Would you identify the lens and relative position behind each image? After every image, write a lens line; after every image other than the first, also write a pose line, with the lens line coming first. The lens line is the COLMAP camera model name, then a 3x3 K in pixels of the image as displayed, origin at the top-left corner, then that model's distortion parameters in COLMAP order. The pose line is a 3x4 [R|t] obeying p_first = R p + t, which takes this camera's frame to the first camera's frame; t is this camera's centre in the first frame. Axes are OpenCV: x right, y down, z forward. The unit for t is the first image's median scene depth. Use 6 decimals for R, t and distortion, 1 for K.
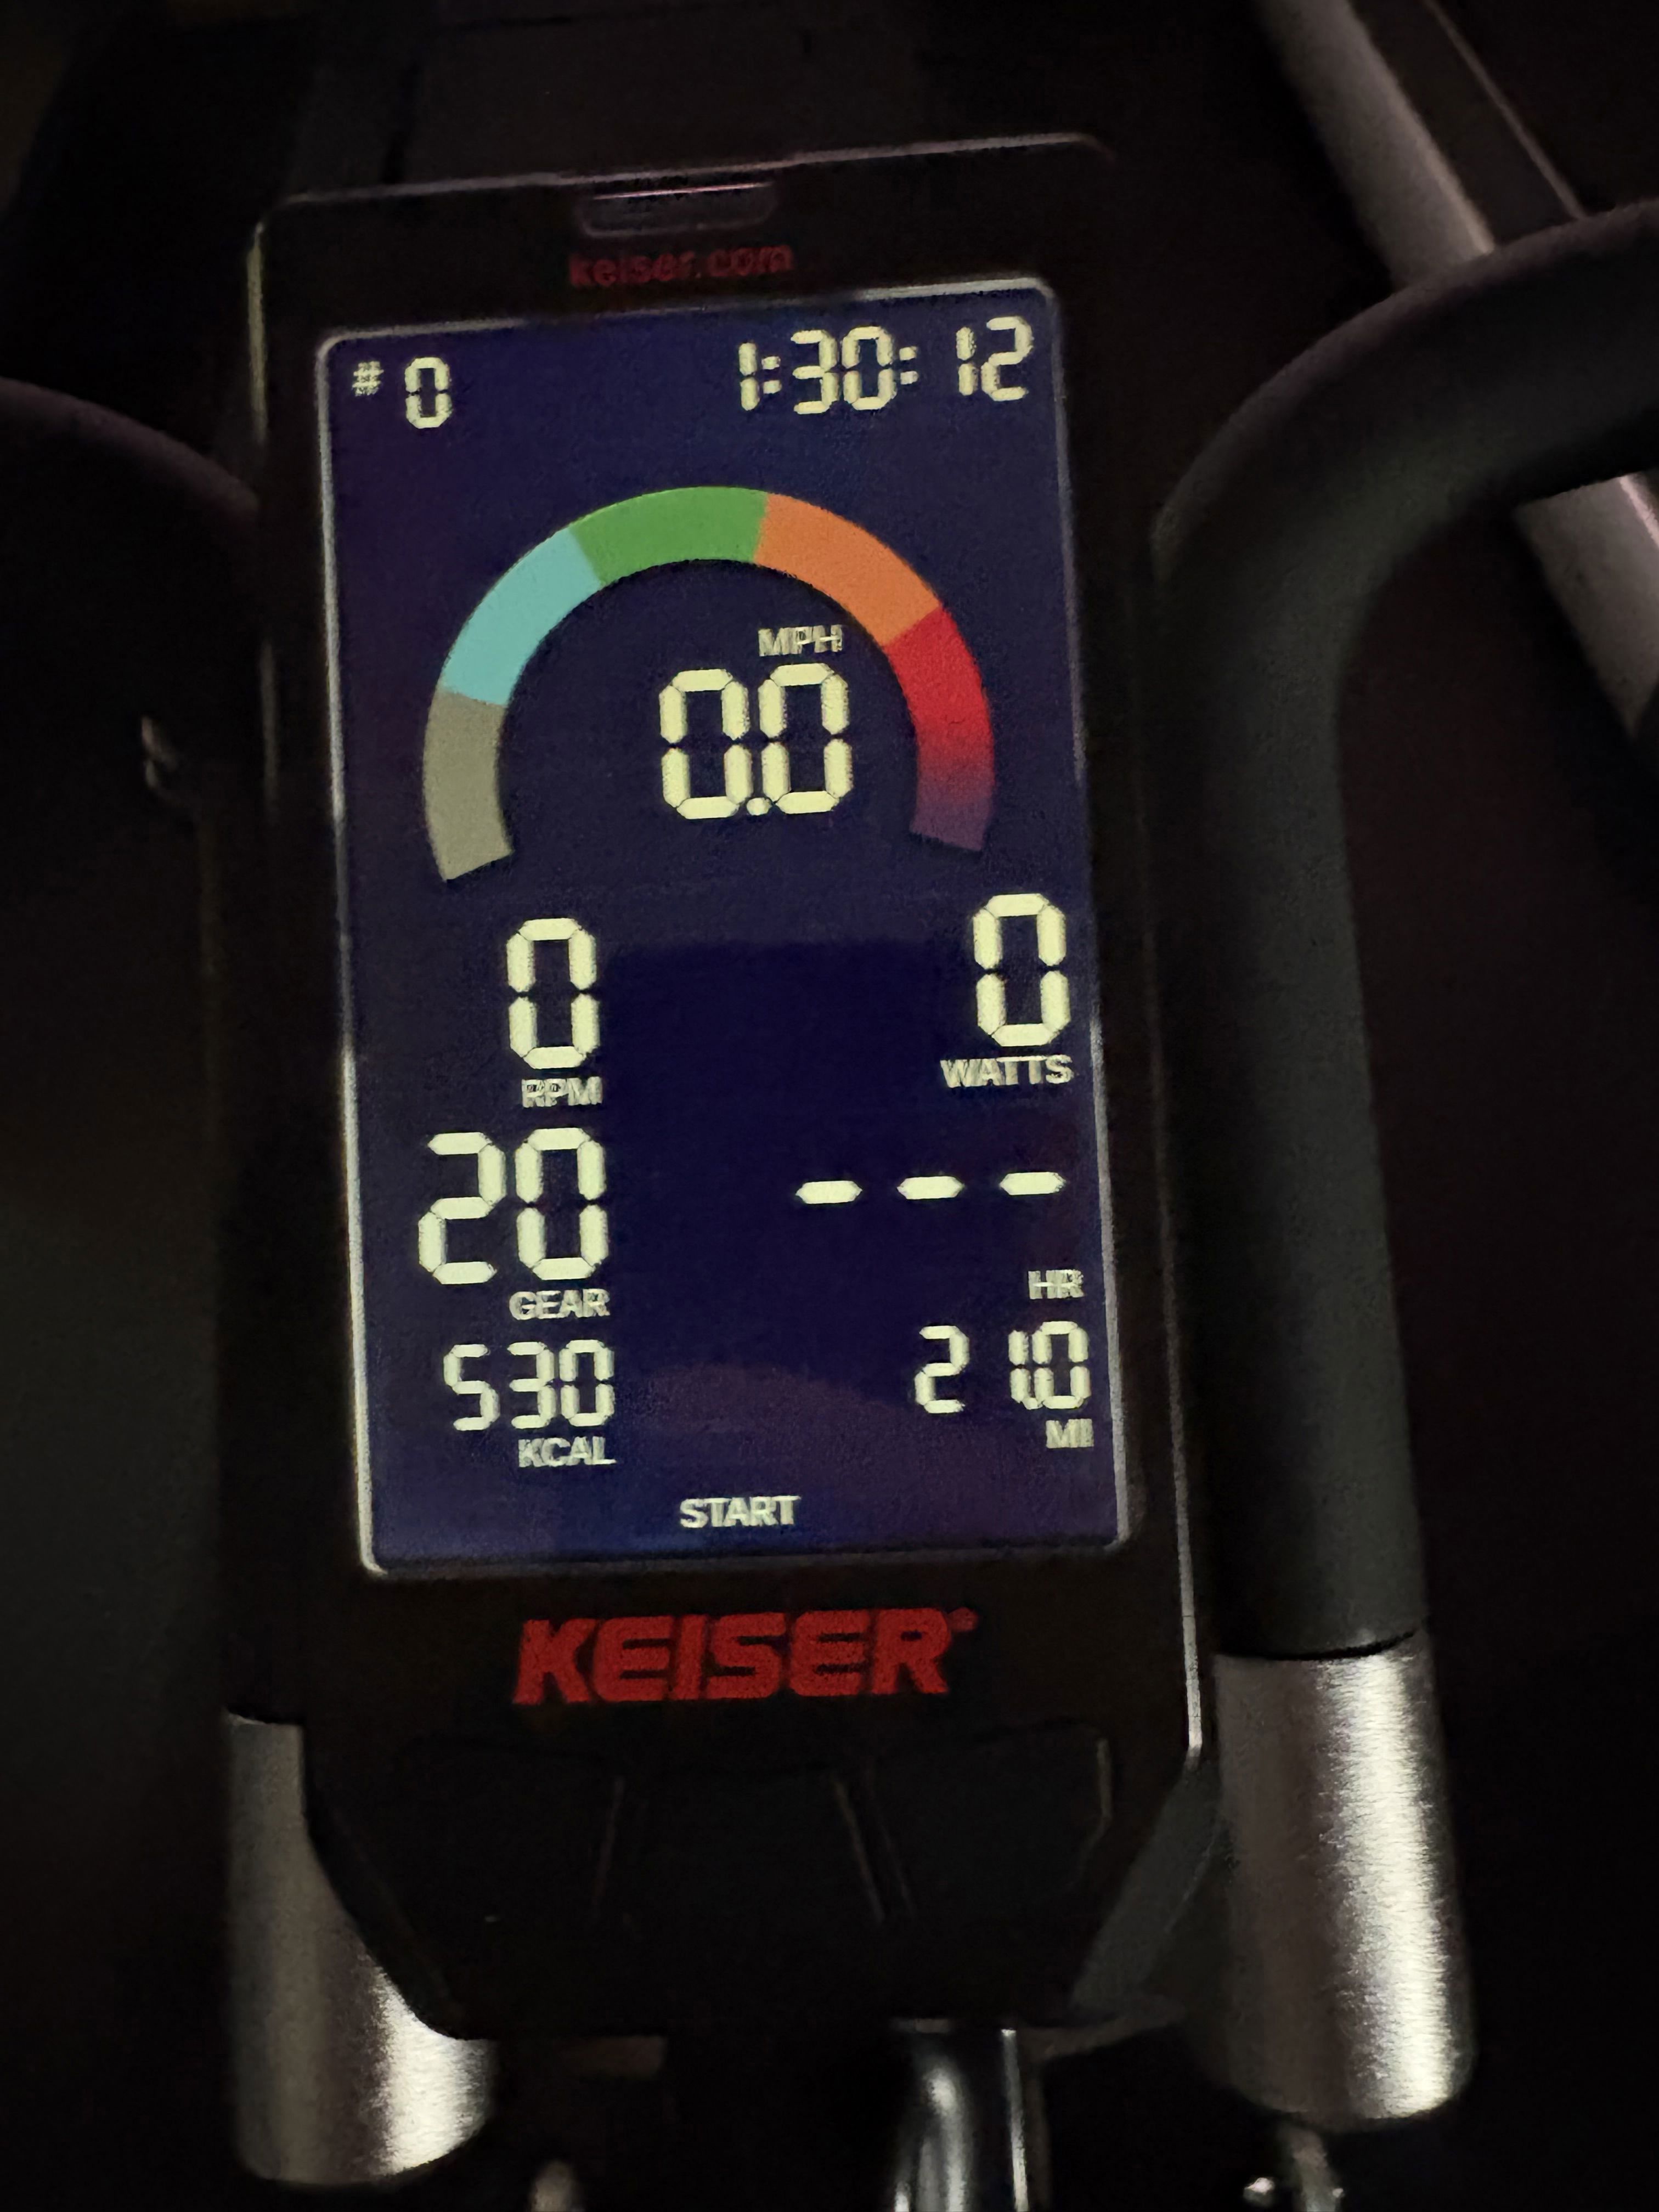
lens RADIAL K [[1693.0, 0, 827.9], [0, 1693.0, 971.1], [0, 0, 1]] dist [0.007836, -0.007911]
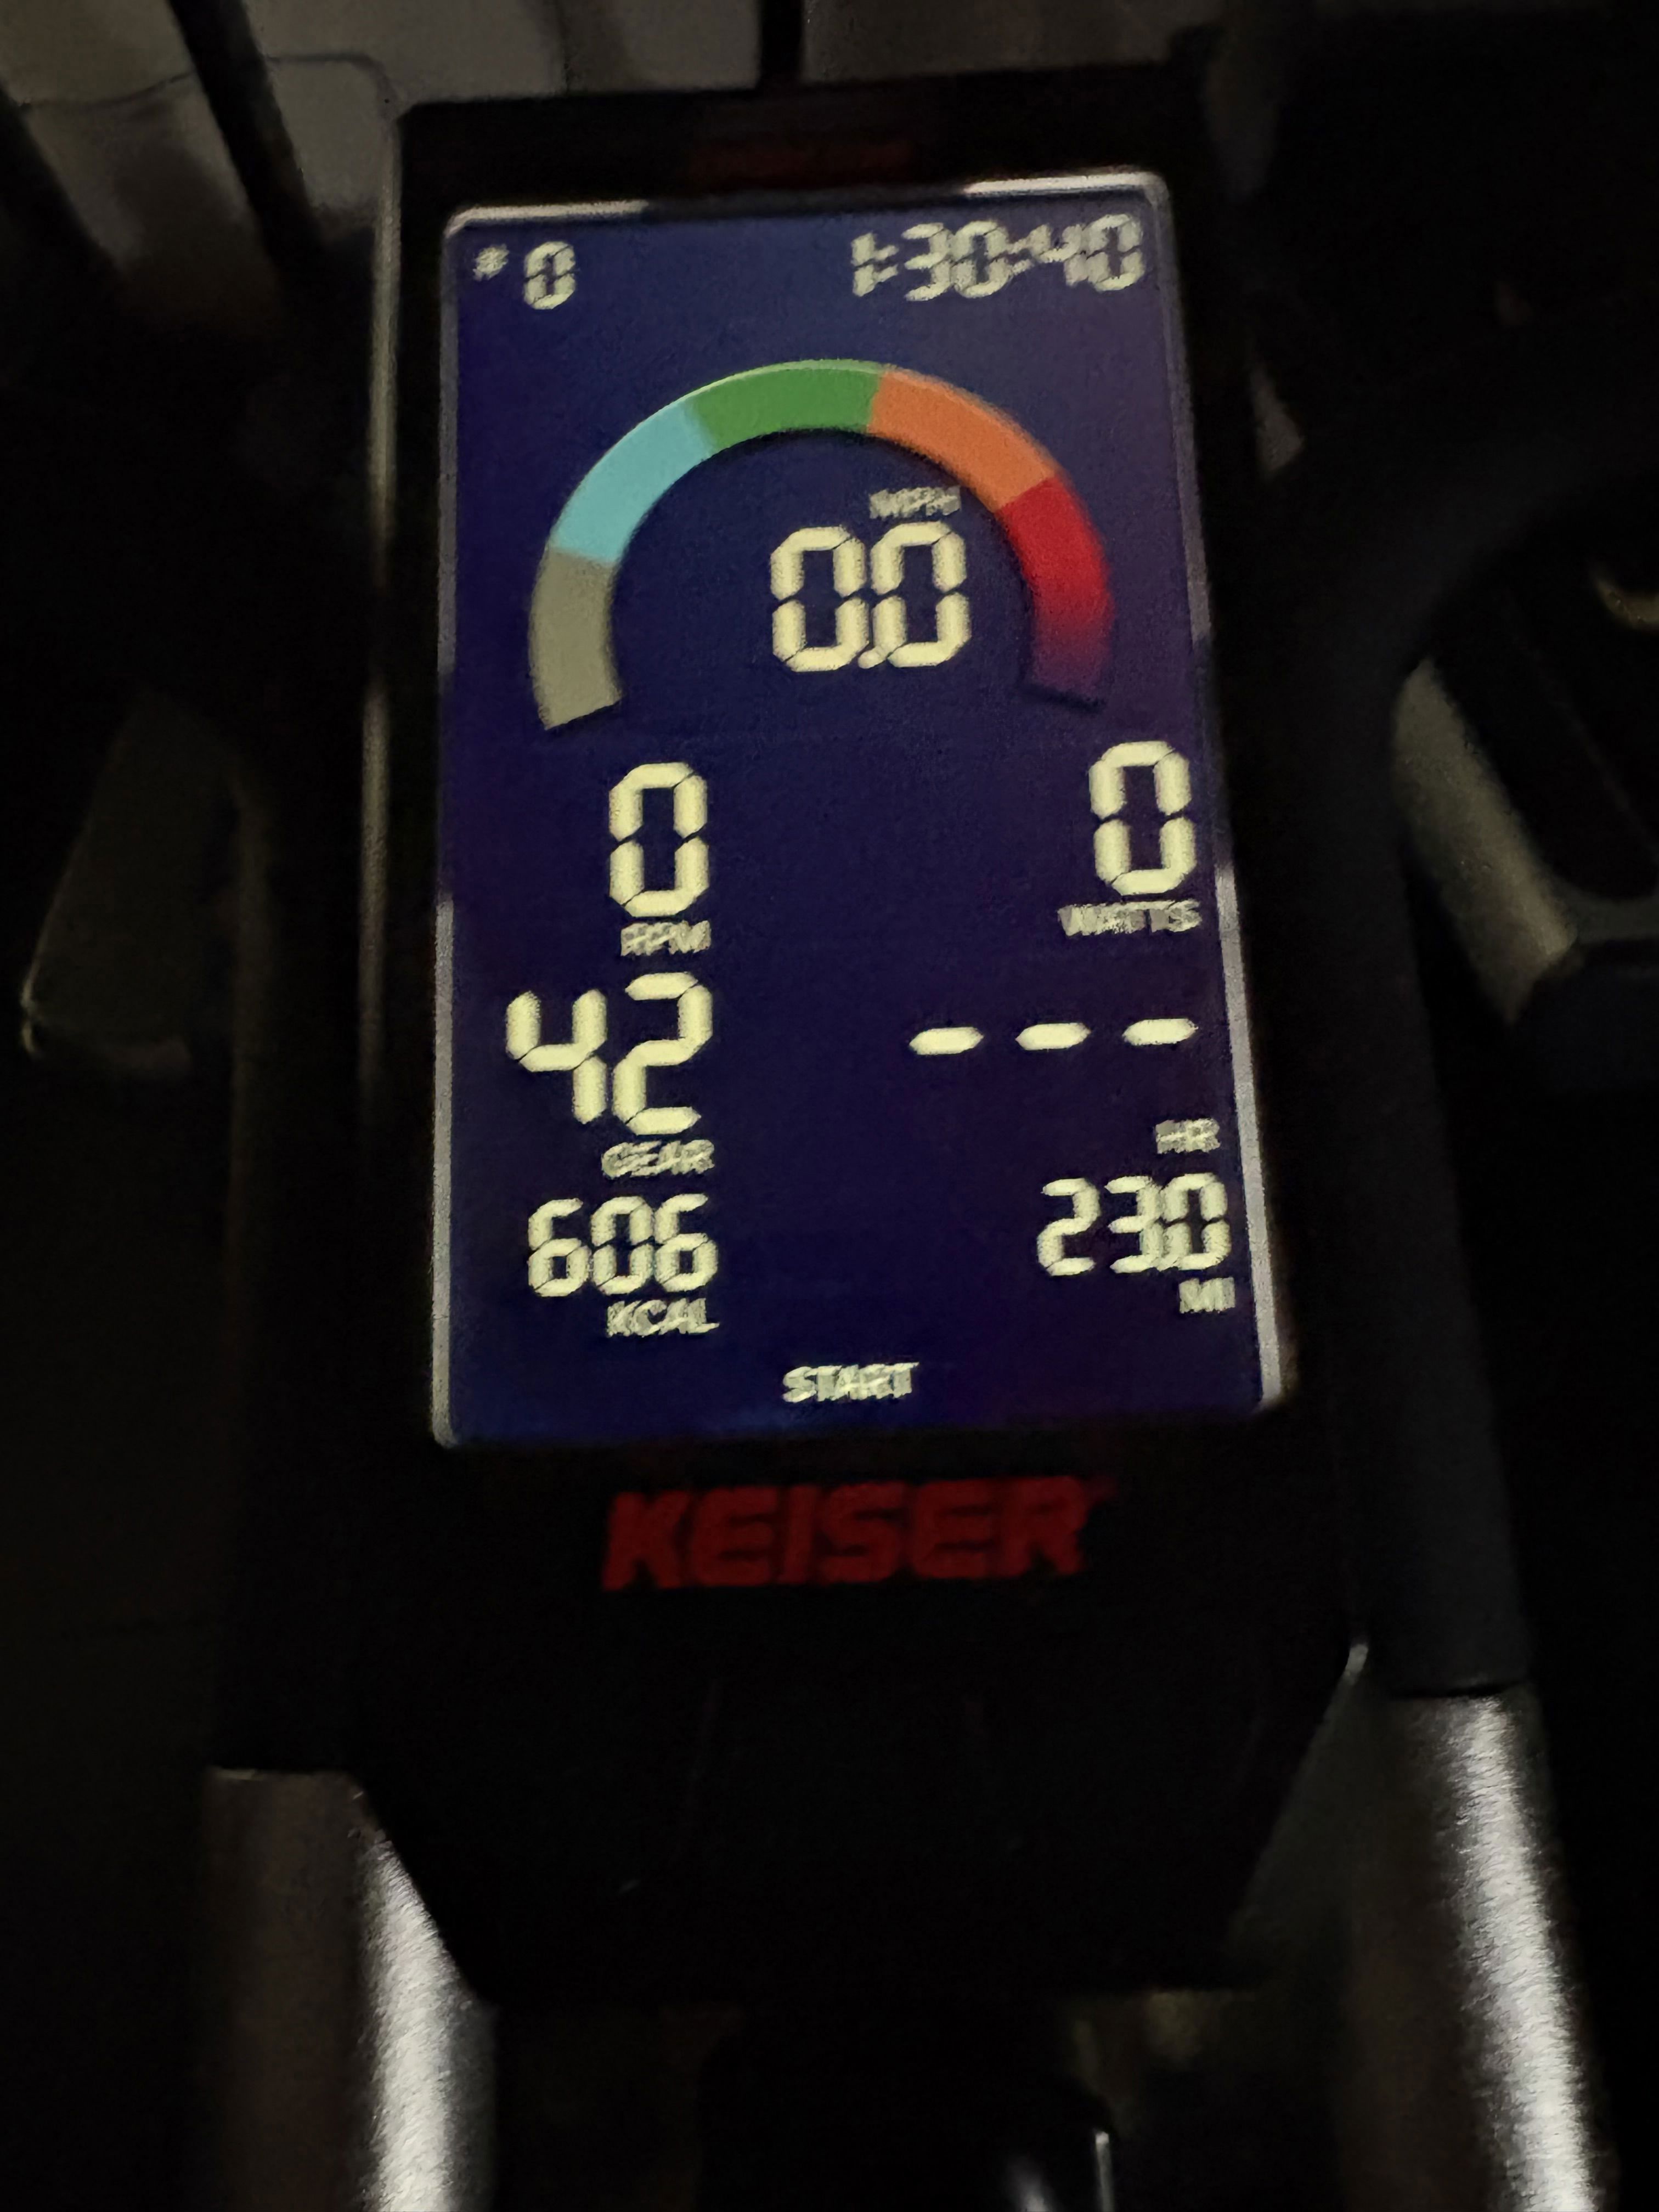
lens RADIAL K [[1693.0, 0, 827.9], [0, 1693.0, 971.1], [0, 0, 1]] dist [0.007836, -0.007911]
pose [[0.999462, 0.015609, 0.028850, -0.093384], [-0.010471, 0.985327, -0.170353, 0.252895], [-0.031085, 0.169959, 0.984961, 0.057527]]
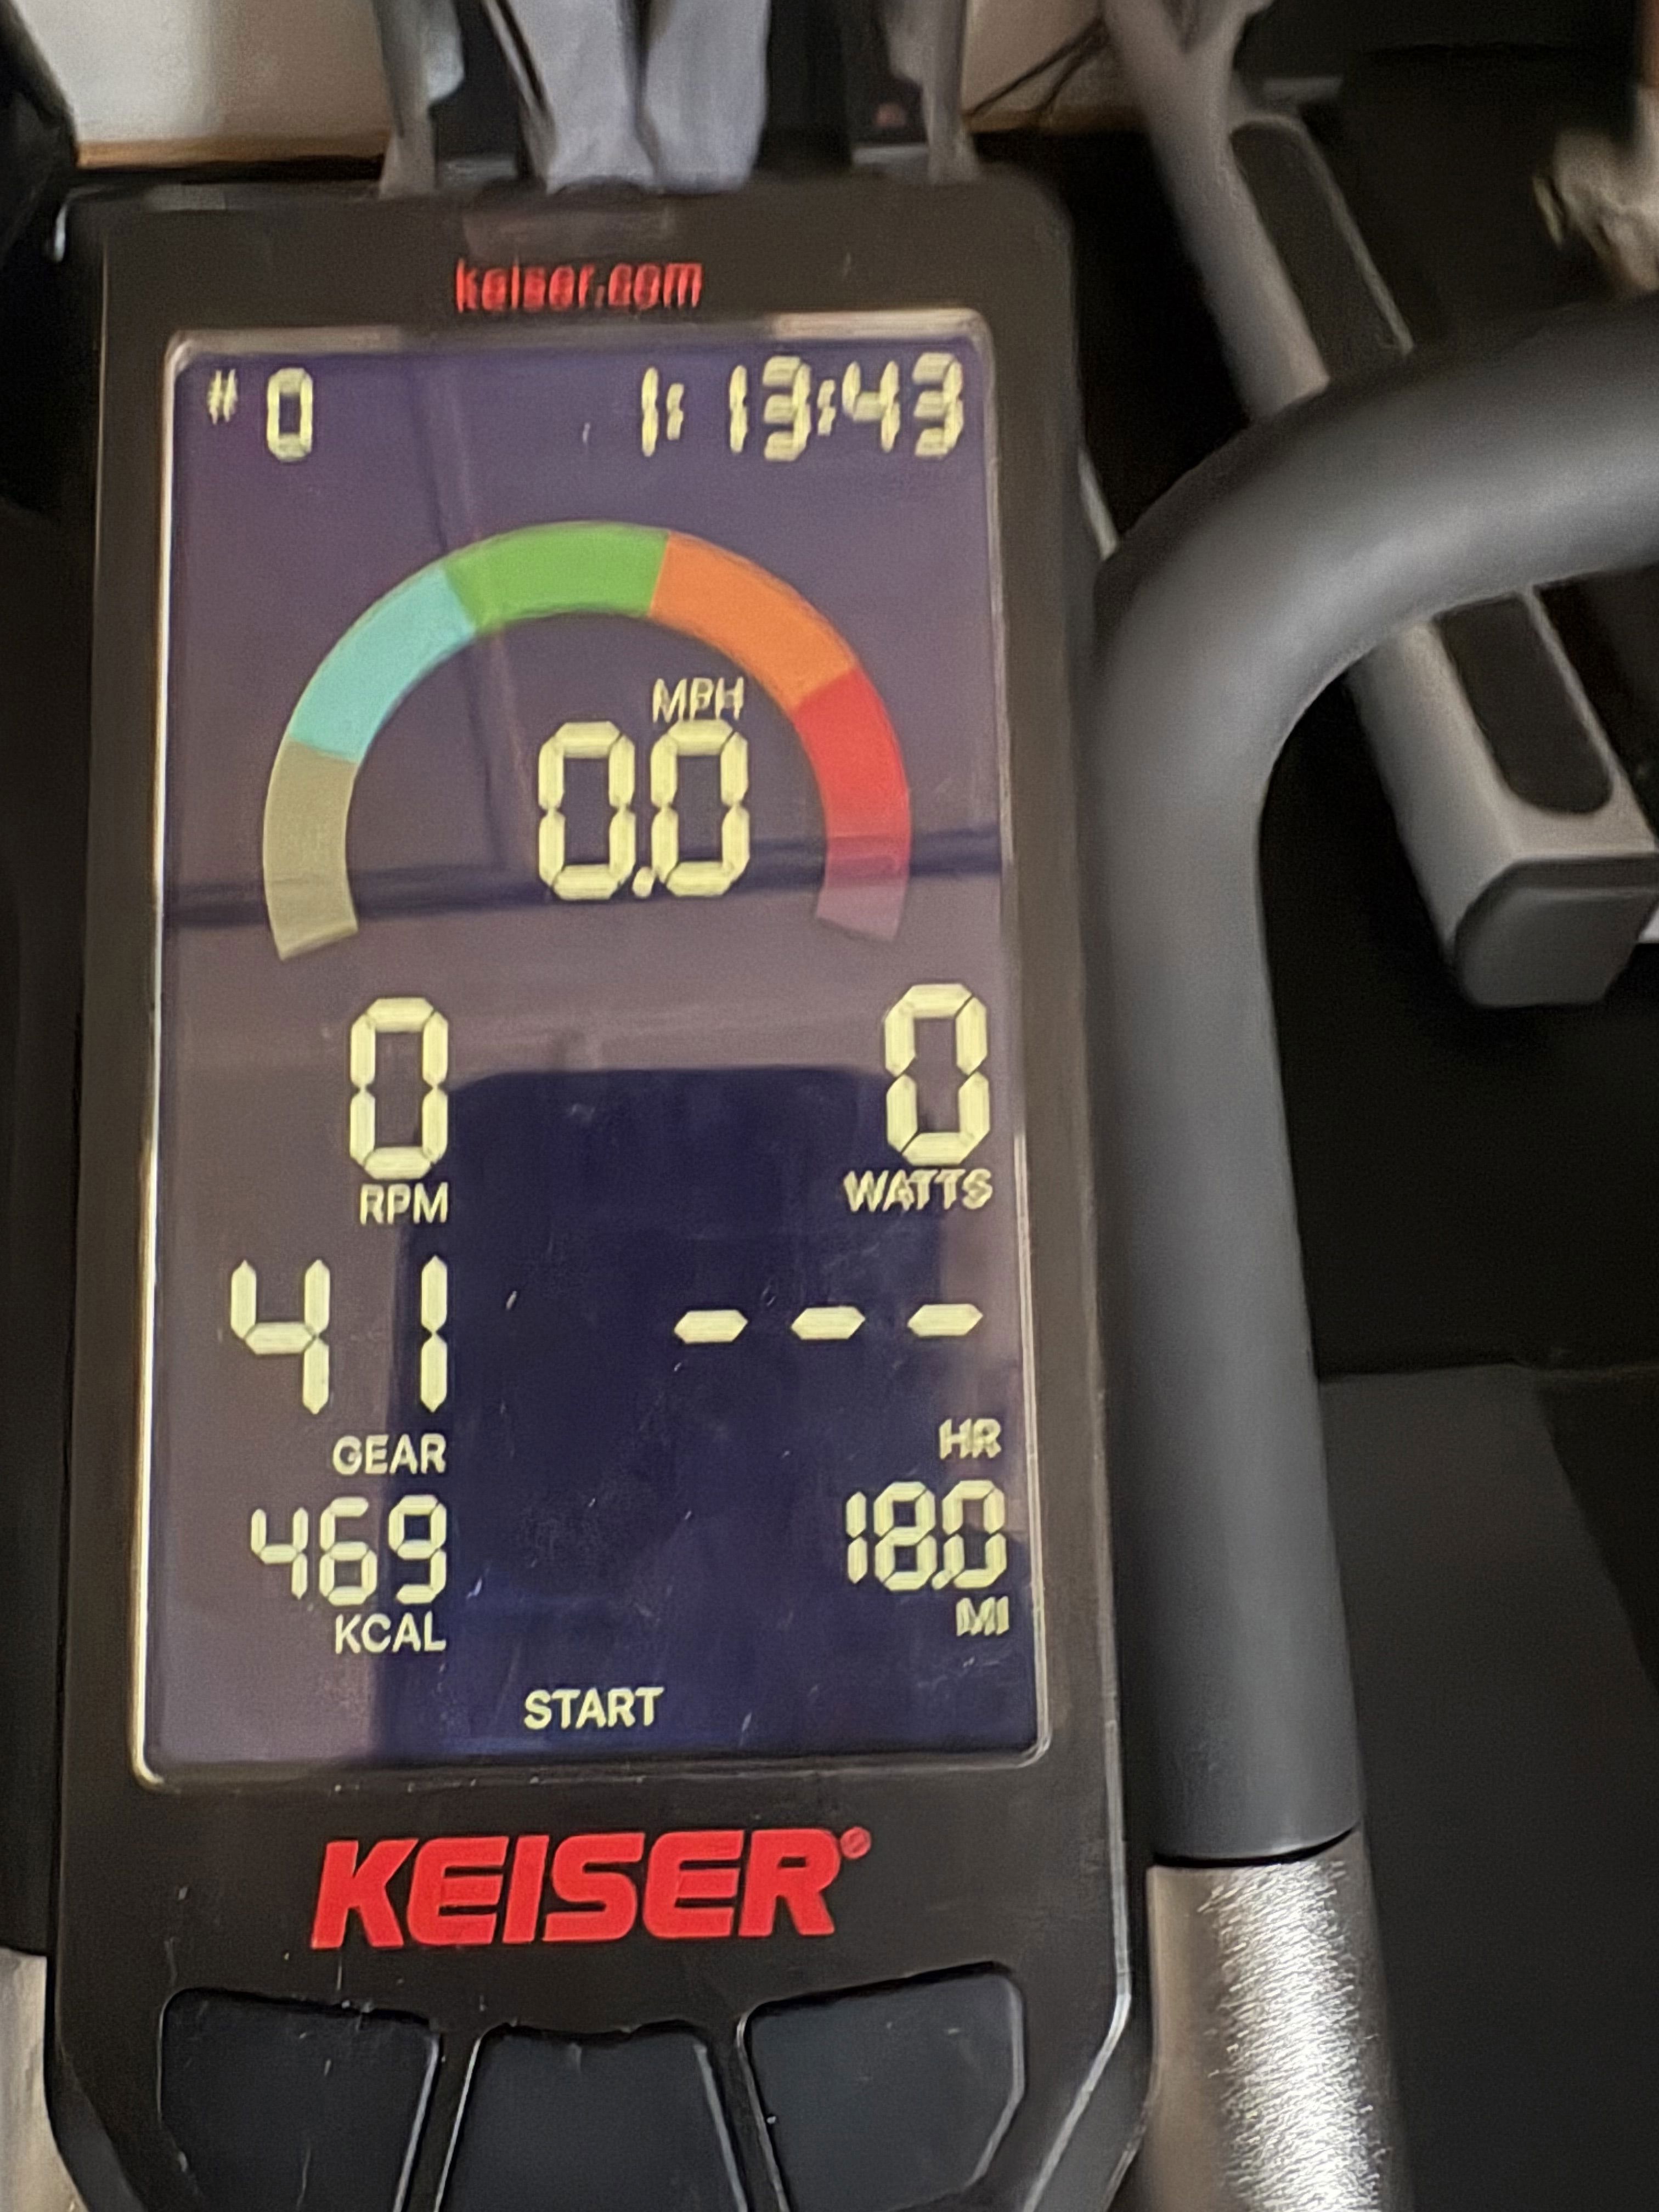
lens RADIAL K [[1725.3, 0, 827.6], [0, 1725.3, 953.7], [0, 0, 1]] dist [0.004358, 0.003126]
pose [[0.998271, 0.028549, 0.051379, 0.009178], [-0.023991, 0.995897, -0.087251, 0.016417], [-0.053659, 0.085868, 0.994861, 0.102658]]
